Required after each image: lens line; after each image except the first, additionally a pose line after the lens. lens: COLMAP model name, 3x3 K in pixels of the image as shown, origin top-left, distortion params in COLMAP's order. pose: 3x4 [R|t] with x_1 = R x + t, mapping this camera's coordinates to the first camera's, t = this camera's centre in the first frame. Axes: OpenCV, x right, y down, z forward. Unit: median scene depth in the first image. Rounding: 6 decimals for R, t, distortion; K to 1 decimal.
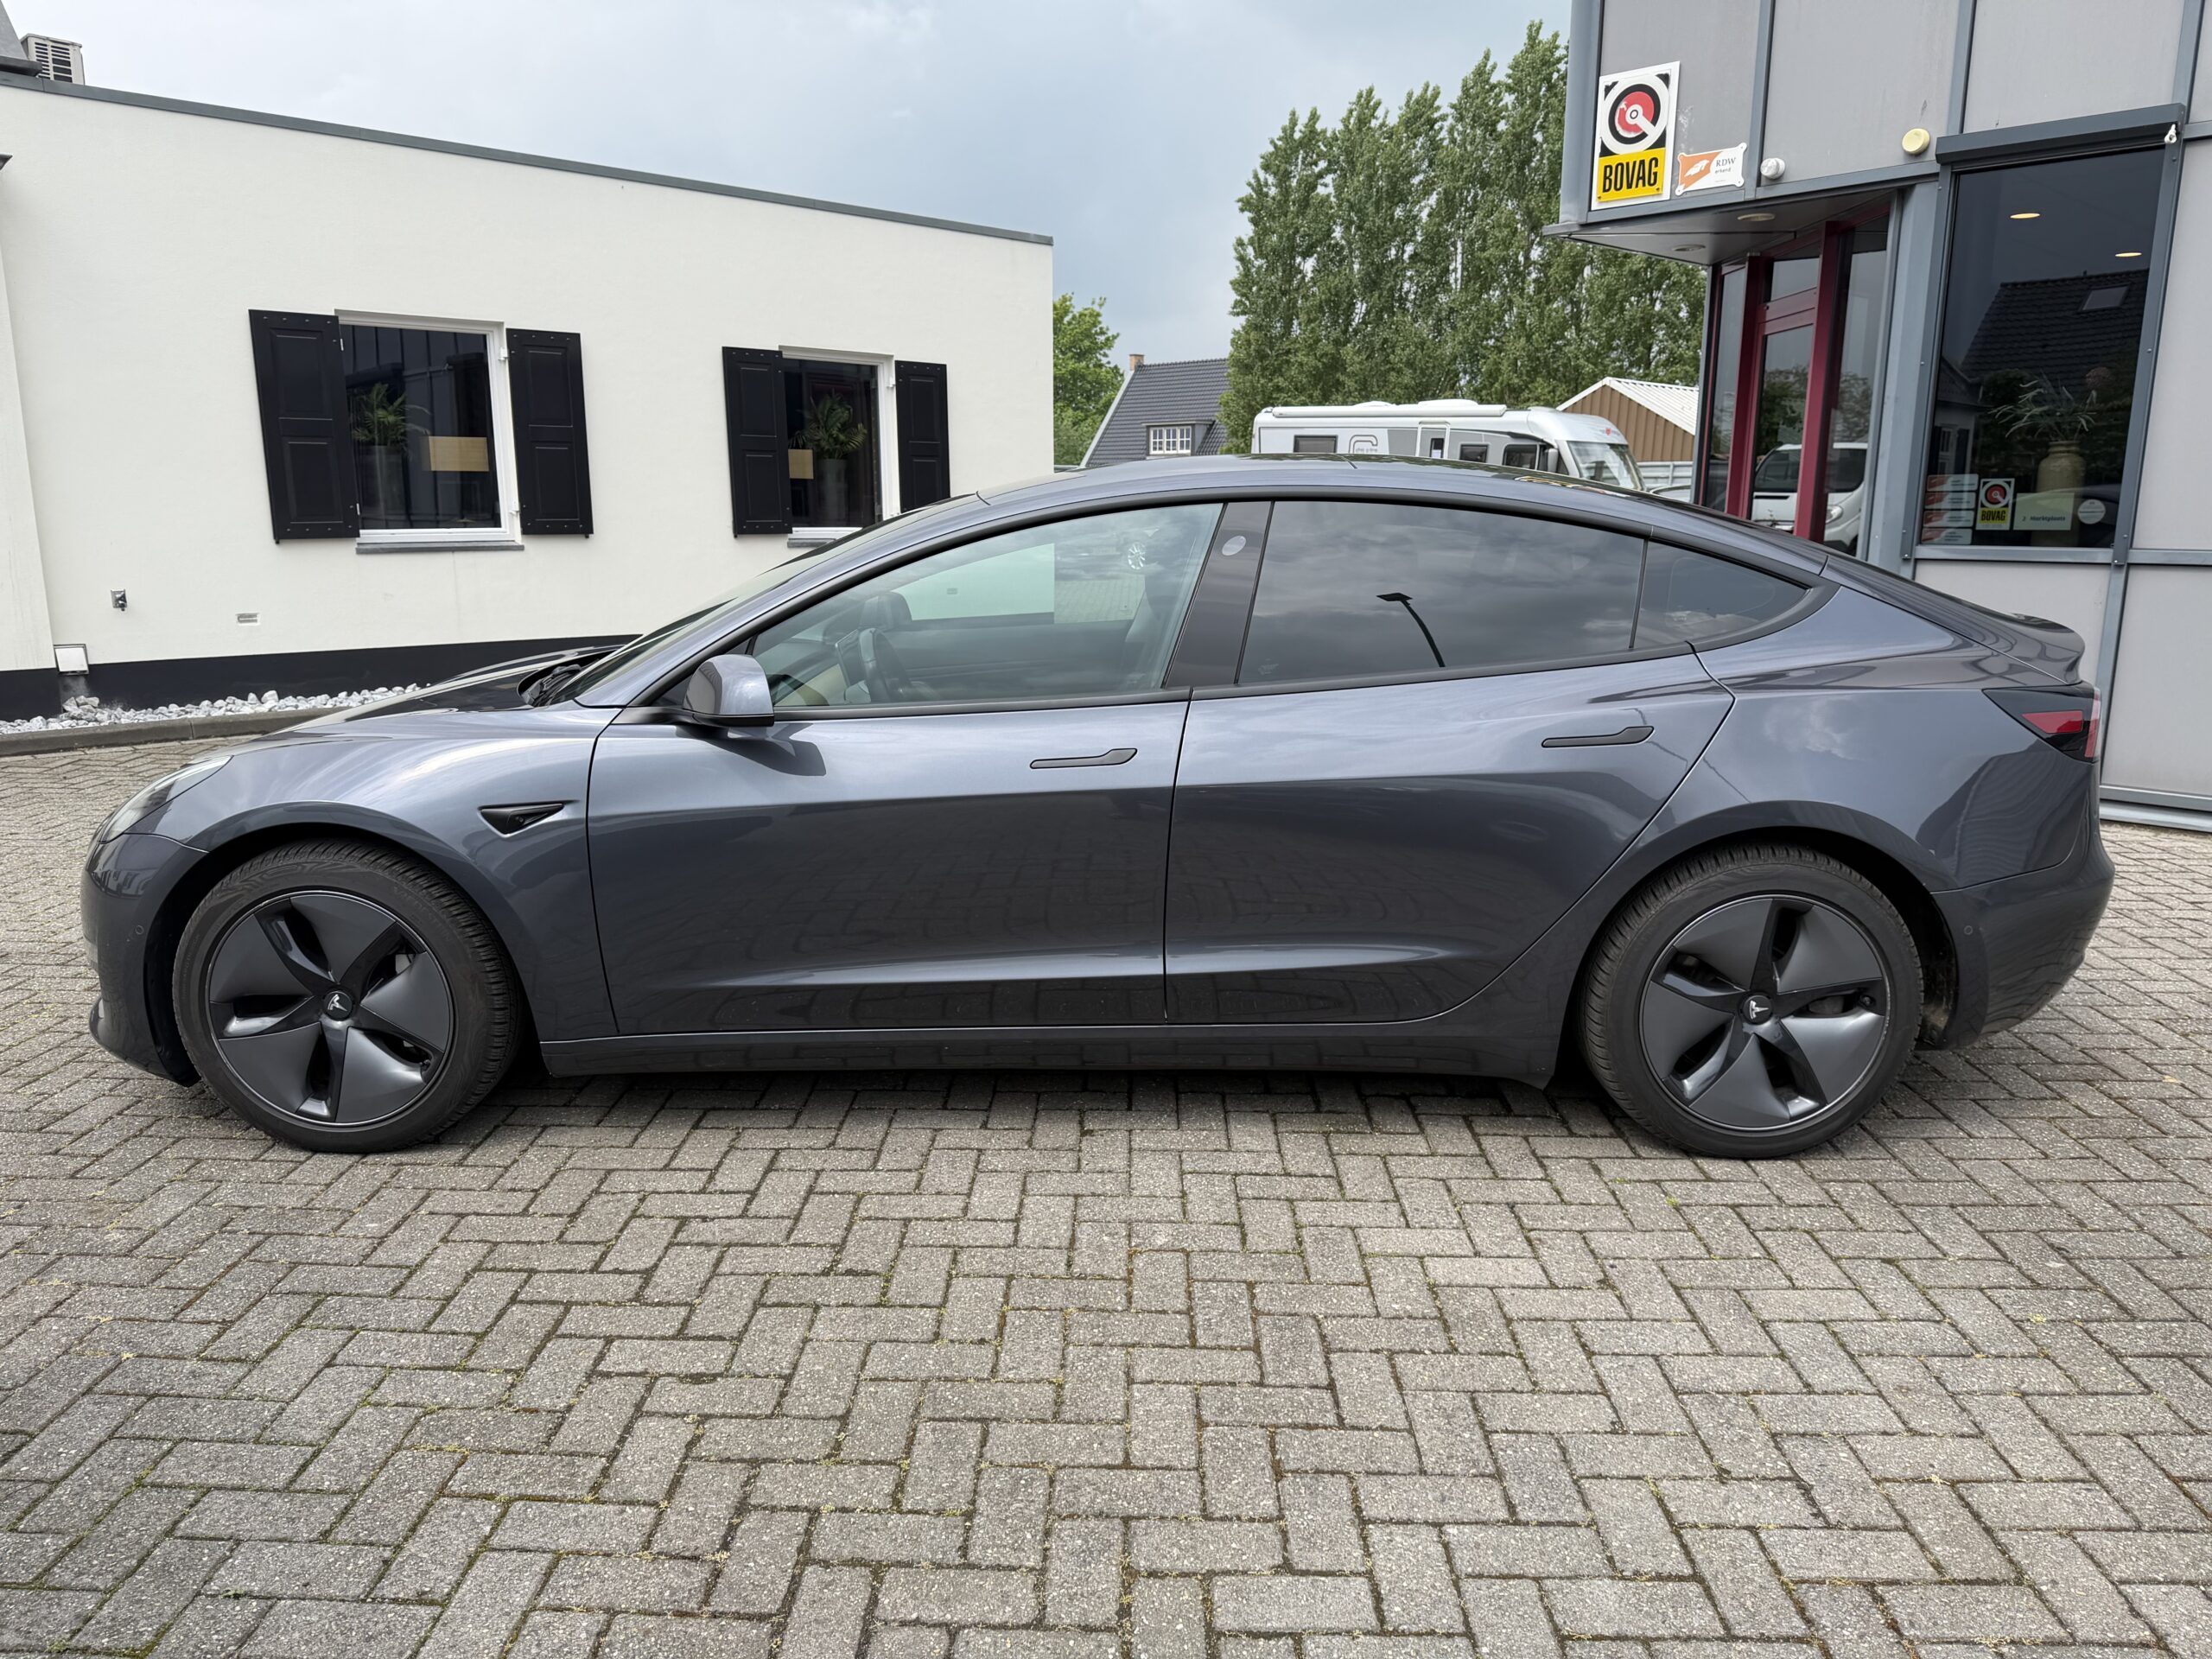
lens RADIAL K [[1527.1, 0, 1104.3], [0, 1527.1, 825.9], [0, 0, 1]] dist [-0.000141, -0.001461]
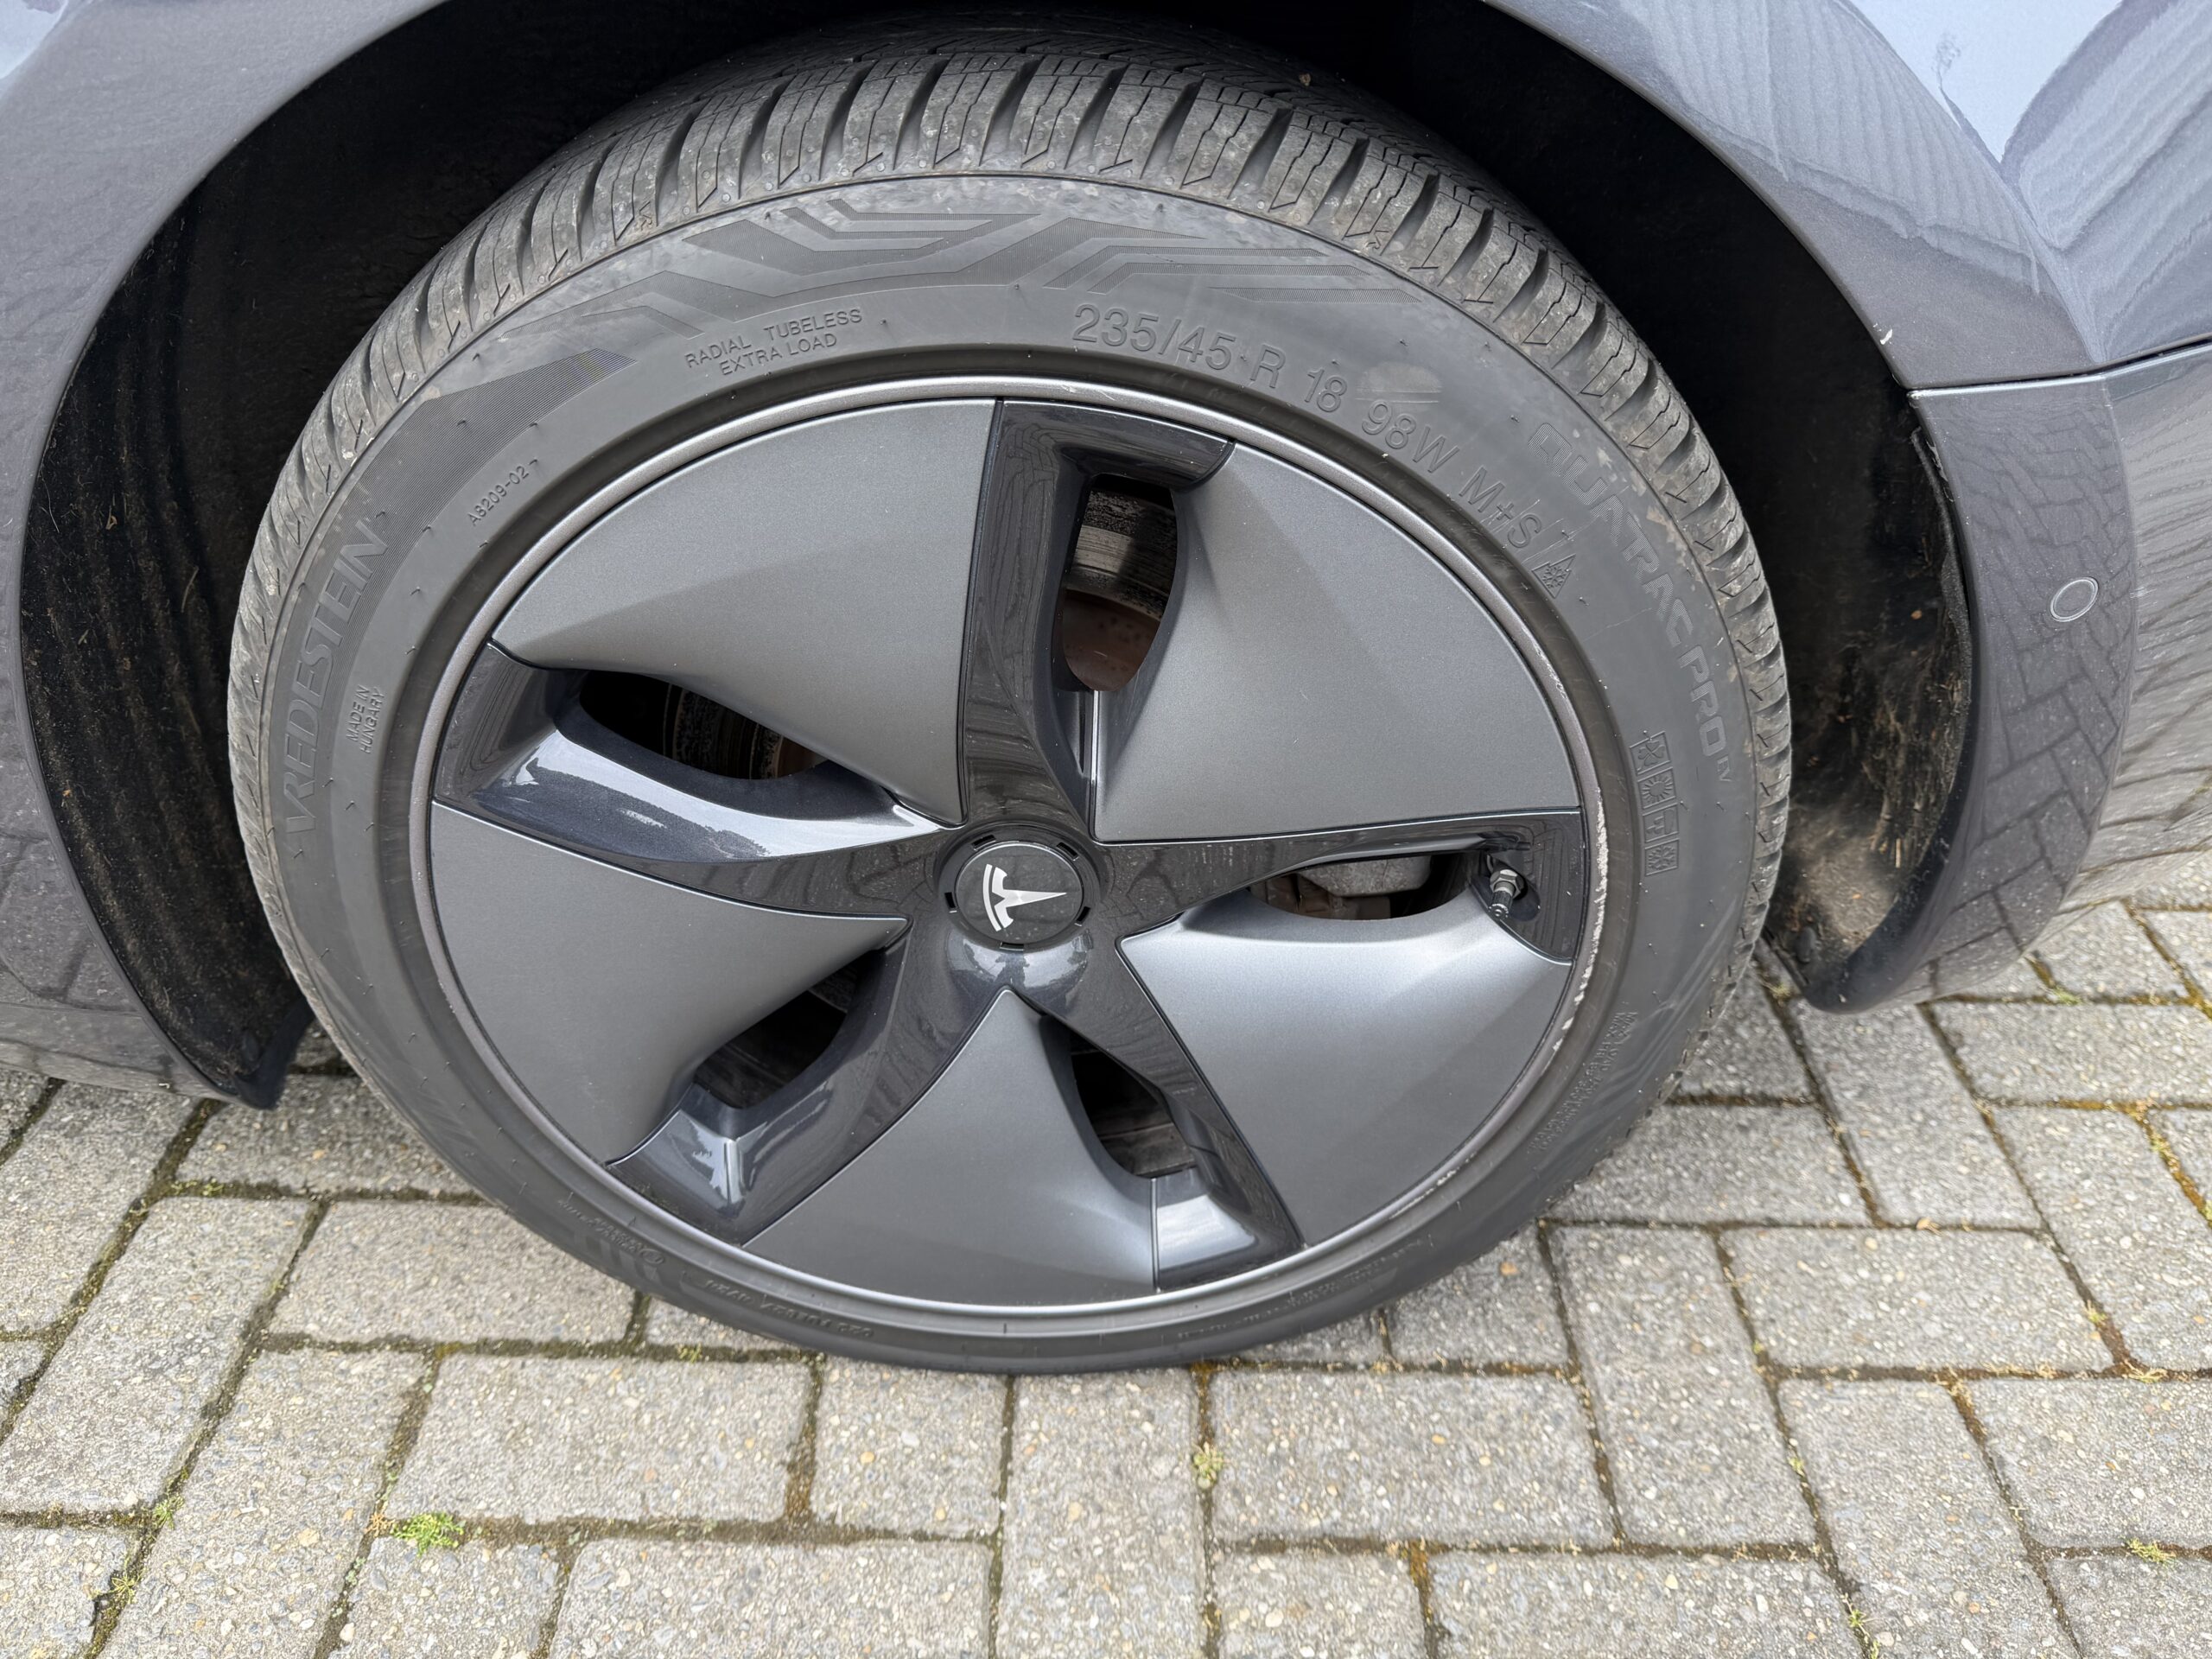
lens RADIAL K [[1527.1, 0, 1104.3], [0, 1527.1, 825.9], [0, 0, 1]] dist [-0.000141, -0.001461]
pose [[0.999822, 0.017669, 0.006652, 0.440547], [-0.018850, 0.914700, 0.403694, 0.021571], [0.001048, -0.403747, 0.914870, 0.806095]]
